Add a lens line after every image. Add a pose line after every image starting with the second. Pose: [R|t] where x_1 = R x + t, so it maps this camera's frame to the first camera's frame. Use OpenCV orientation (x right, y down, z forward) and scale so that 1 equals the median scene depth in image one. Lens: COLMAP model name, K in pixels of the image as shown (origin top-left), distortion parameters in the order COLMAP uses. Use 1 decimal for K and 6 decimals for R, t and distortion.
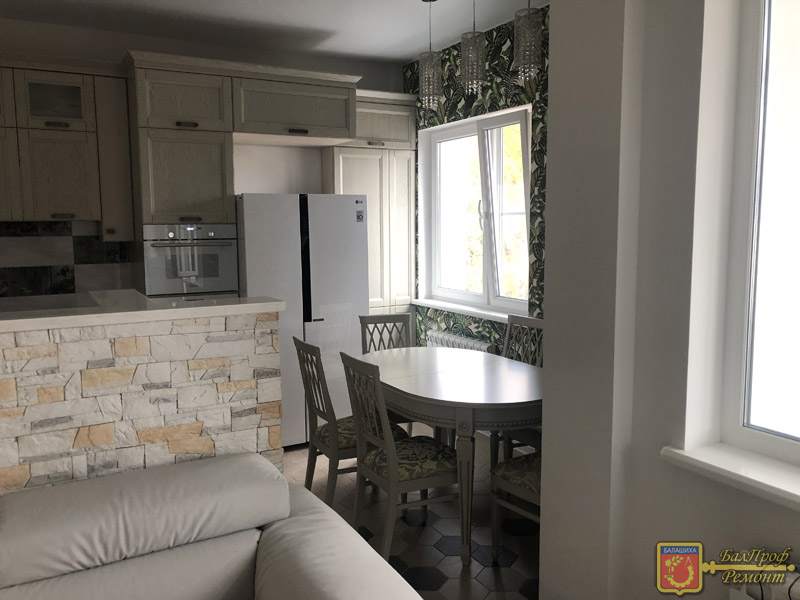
lens RADIAL K [[658.7, 0, 388.4], [0, 658.7, 291.3], [0, 0, 1]] dist [0.035923, -0.041007]
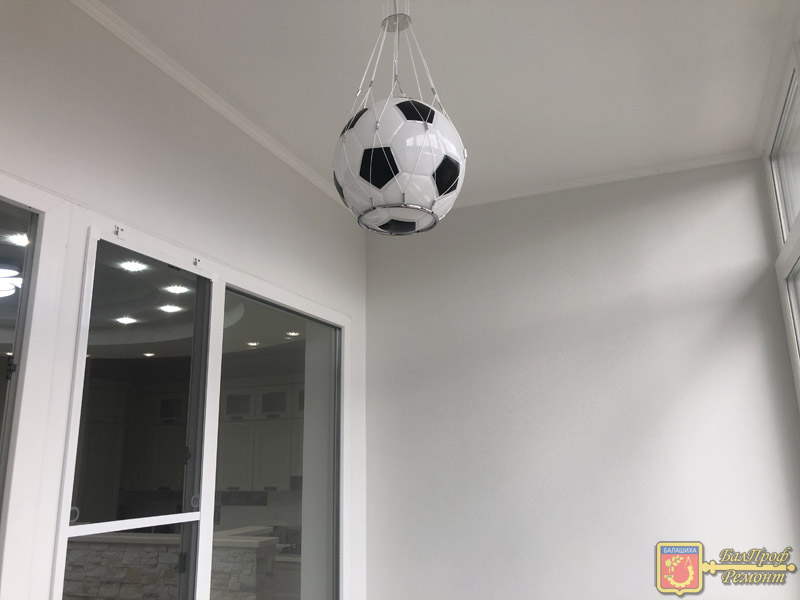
lens RADIAL K [[658.7, 0, 403.3], [0, 658.7, 293.5], [0, 0, 1]] dist [0.035923, -0.041007]
pose [[0.641345, -0.189452, -0.743495, 0.768472], [-0.071468, 0.950071, -0.303738, -0.051555], [0.763917, 0.247937, 0.595783, 0.089305]]
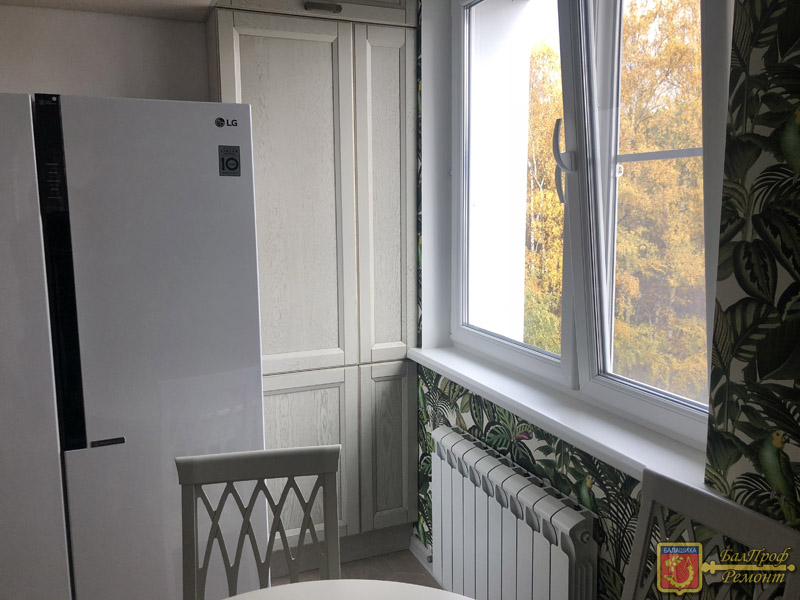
lens RADIAL K [[658.7, 0, 394.2], [0, 658.7, 288.7], [0, 0, 1]] dist [0.035923, -0.041007]
pose [[0.994665, 0.013881, -0.102223, 0.095114], [-0.010883, 0.999496, 0.029831, -0.058477], [0.102585, -0.028559, 0.994314, 0.678628]]
